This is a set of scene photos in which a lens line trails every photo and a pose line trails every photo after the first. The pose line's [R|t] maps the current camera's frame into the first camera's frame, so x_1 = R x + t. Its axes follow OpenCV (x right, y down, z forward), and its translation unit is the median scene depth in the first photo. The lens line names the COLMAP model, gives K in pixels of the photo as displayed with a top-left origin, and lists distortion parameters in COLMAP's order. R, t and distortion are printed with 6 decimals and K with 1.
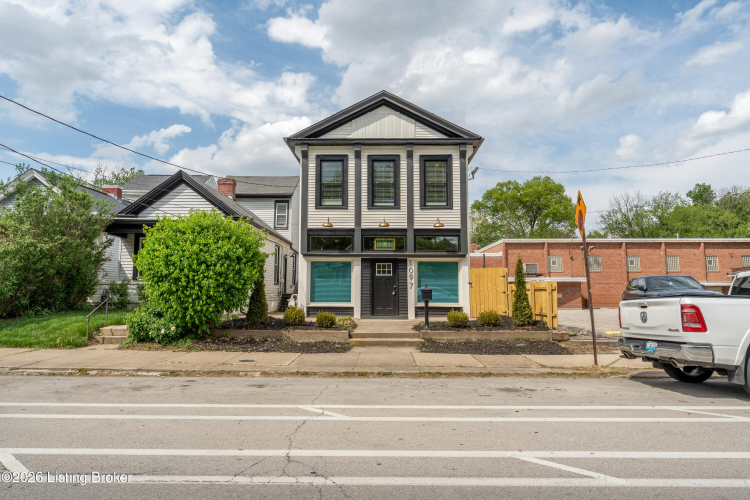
lens RADIAL K [[455.0, 0, 375.1], [0, 455.0, 250.4], [0, 0, 1]] dist [0.000597, 0.000681]
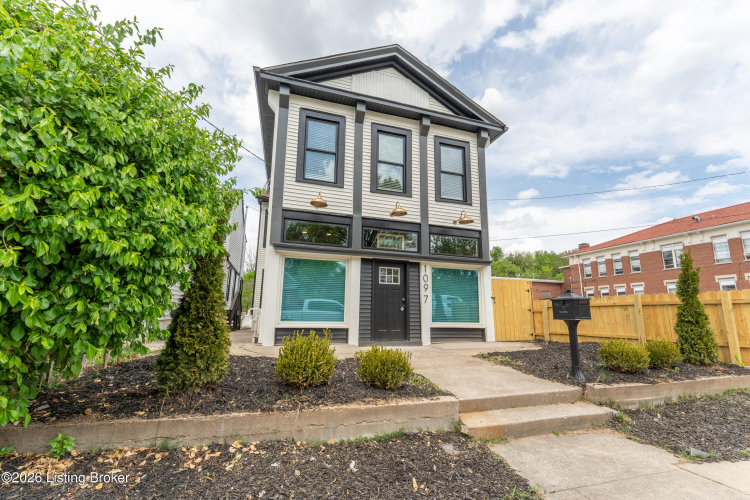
lens RADIAL K [[299.2, 0, 373.6], [0, 299.2, 264.1], [0, 0, 1]] dist [-0.005950, -0.000750]
pose [[0.947953, 0.063885, 0.311936, -0.154905], [-0.042467, 0.996280, -0.074986, 0.060577], [-0.315566, 0.057836, 0.947139, 0.557660]]
